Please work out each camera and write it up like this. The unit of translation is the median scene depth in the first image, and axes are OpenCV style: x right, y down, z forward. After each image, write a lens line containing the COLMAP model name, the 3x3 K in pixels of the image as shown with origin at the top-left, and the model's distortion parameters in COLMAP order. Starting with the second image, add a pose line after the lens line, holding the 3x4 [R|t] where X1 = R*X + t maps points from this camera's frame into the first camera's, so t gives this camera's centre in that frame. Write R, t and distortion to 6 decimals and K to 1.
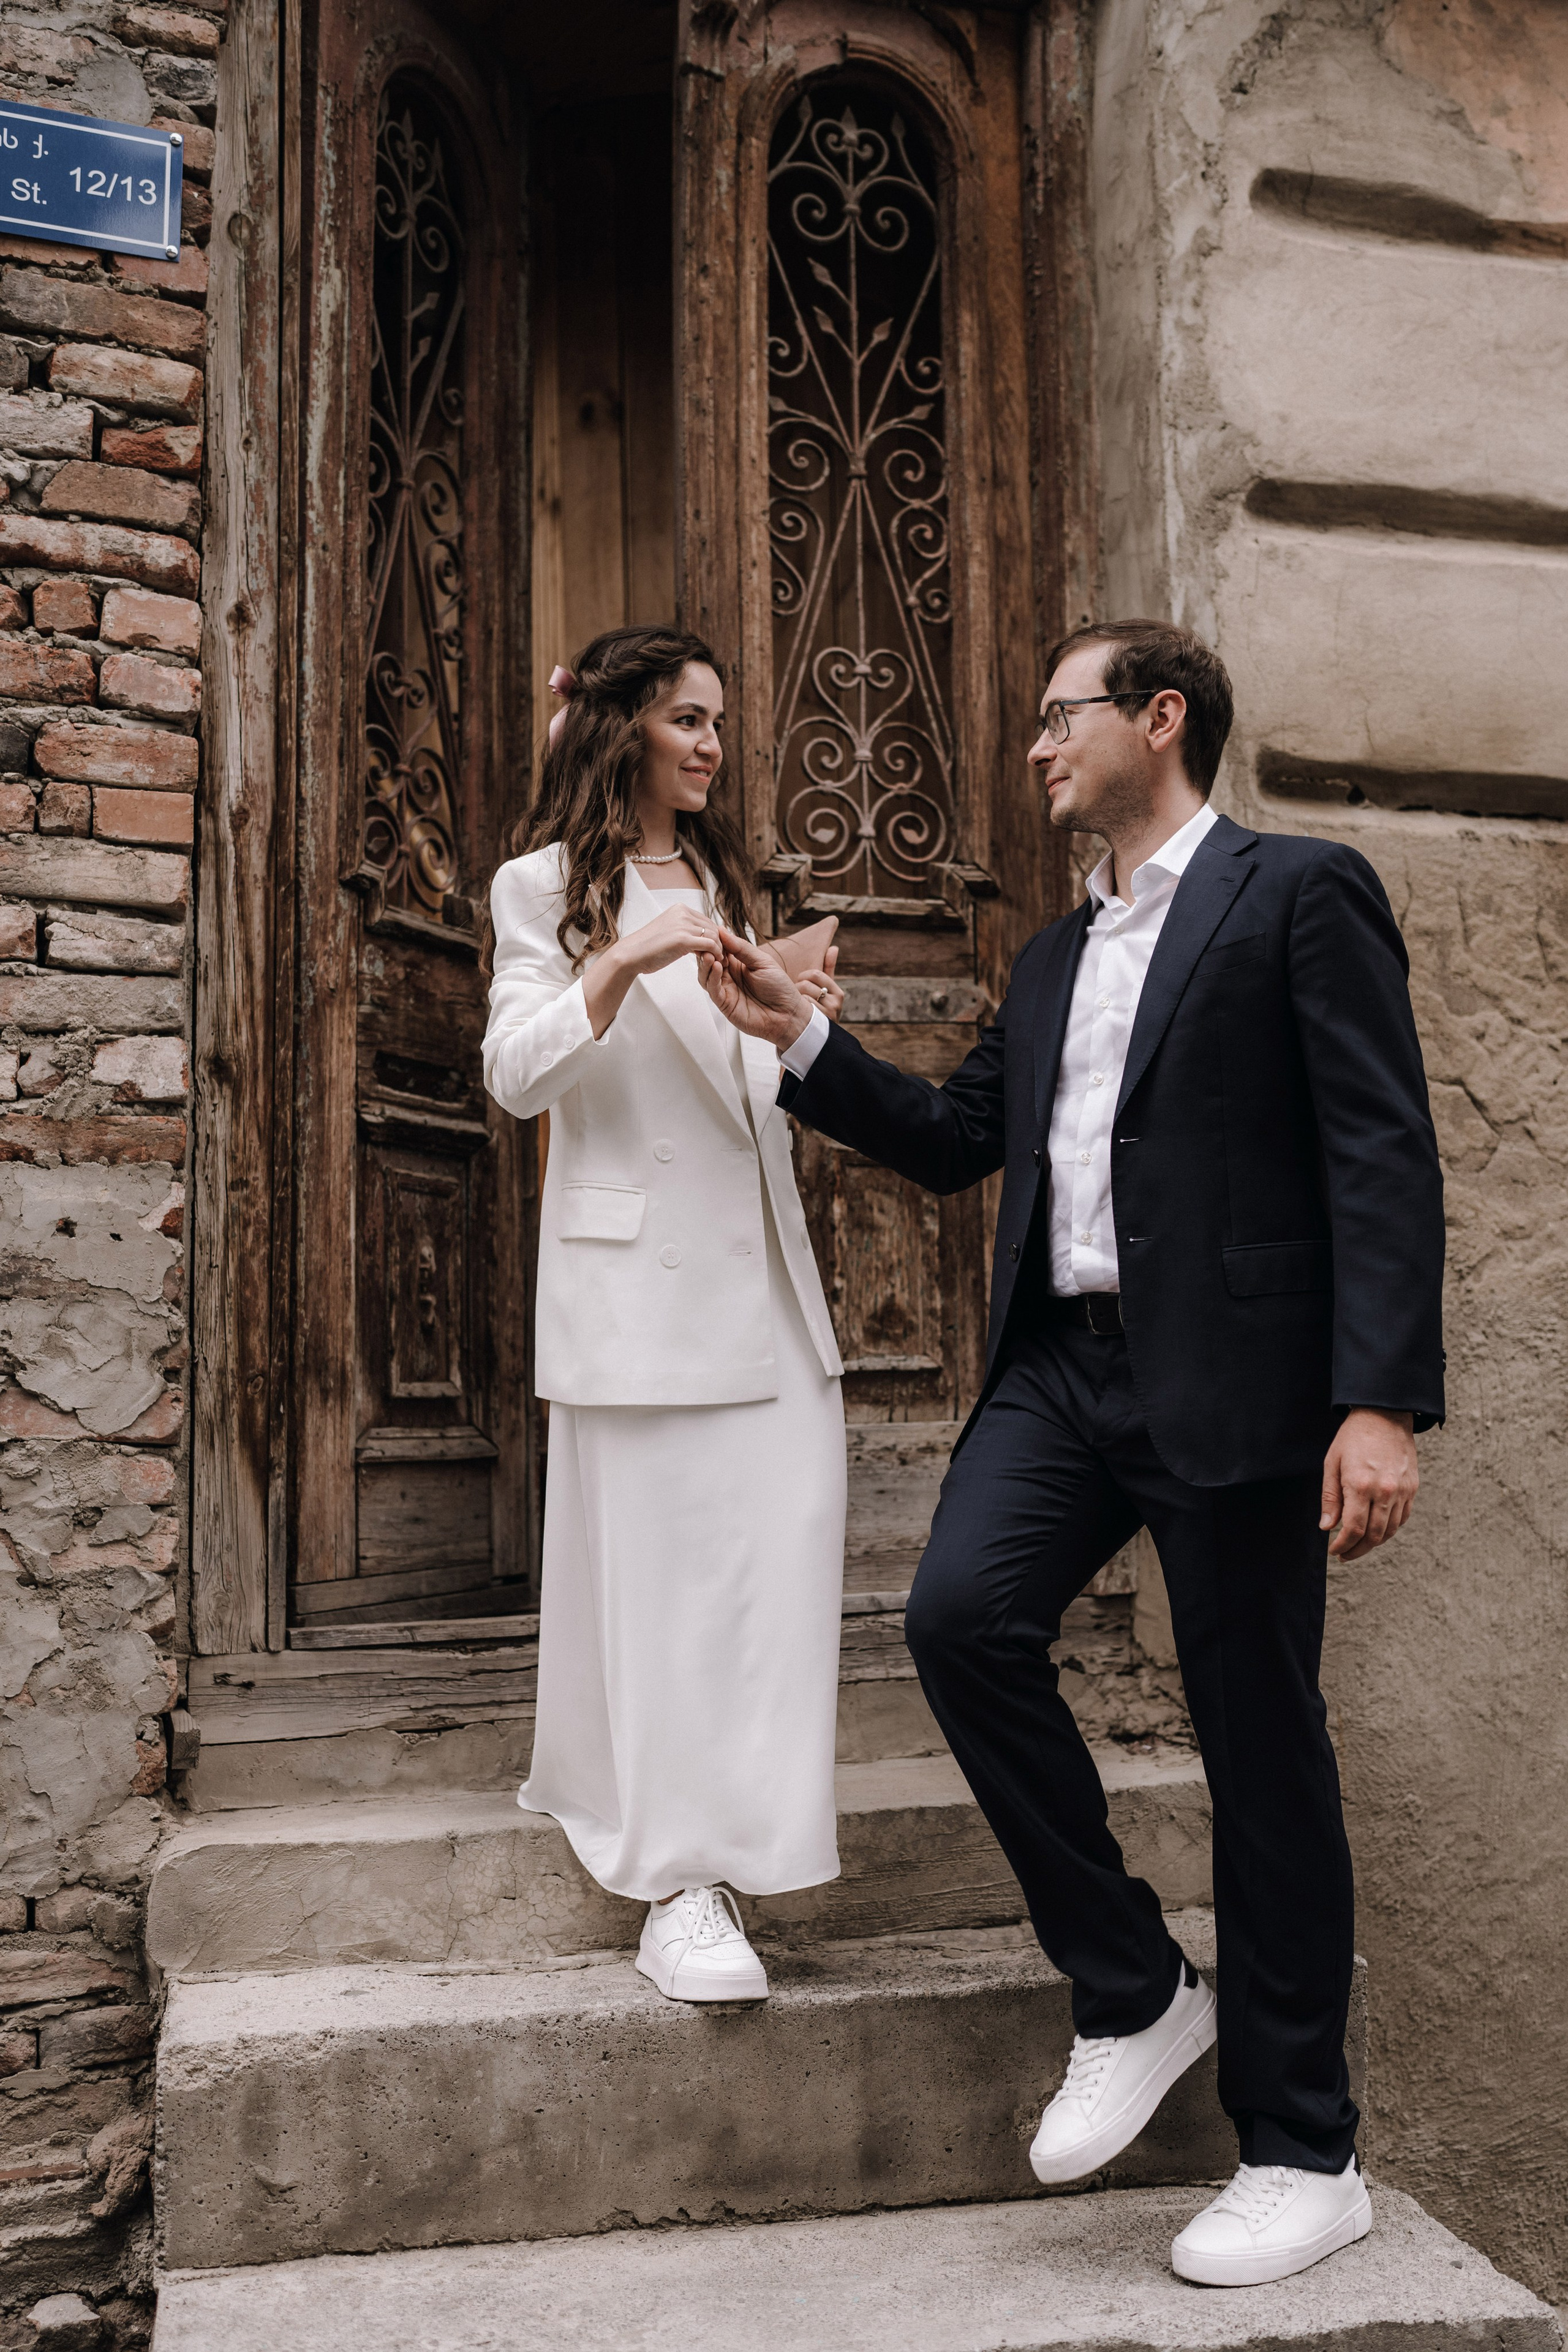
lens RADIAL K [[2258.5, 0, 788.0], [0, 2258.5, 1177.8], [0, 0, 1]] dist [0.022526, 0.000000]
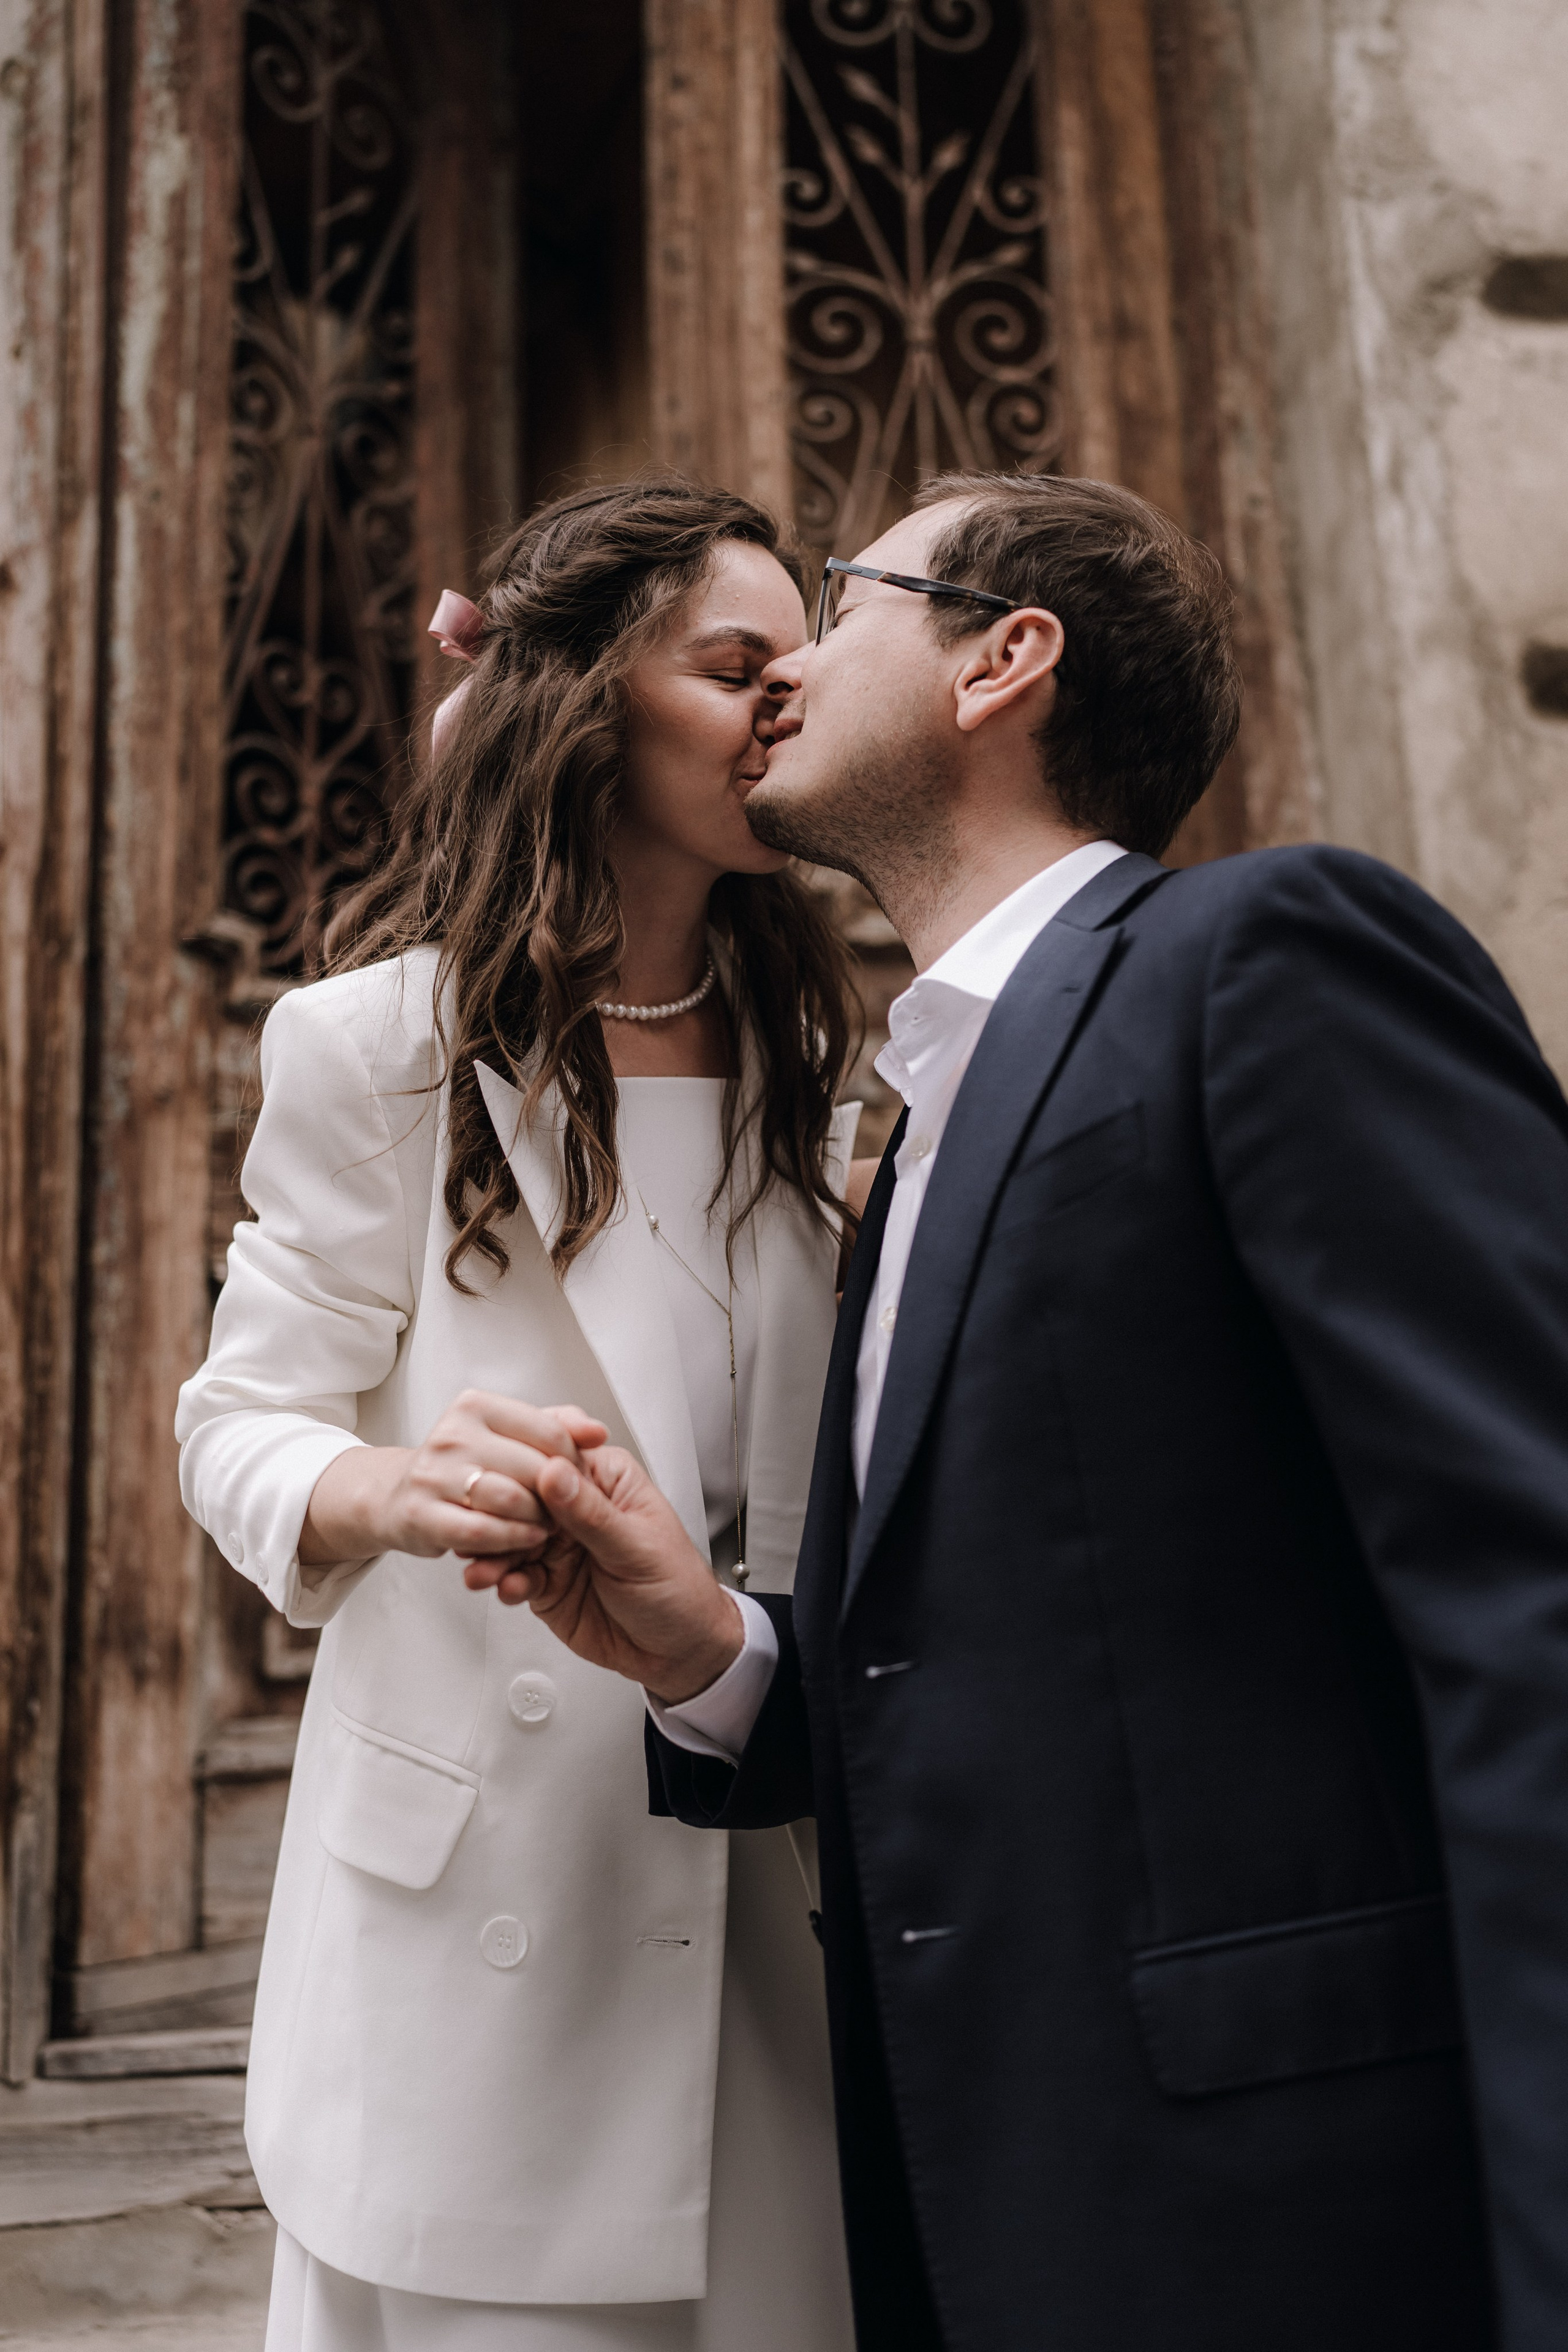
lens RADIAL K [[2258.5, 0, 778.3], [0, 2258.5, 1175.9], [0, 0, 1]] dist [0.022526, 0.000000]
pose [[0.978518, -0.057557, -0.197963, 0.116863], [0.040675, 0.995262, -0.088313, 0.011793], [0.202108, 0.078363, 0.976223, 0.325036]]
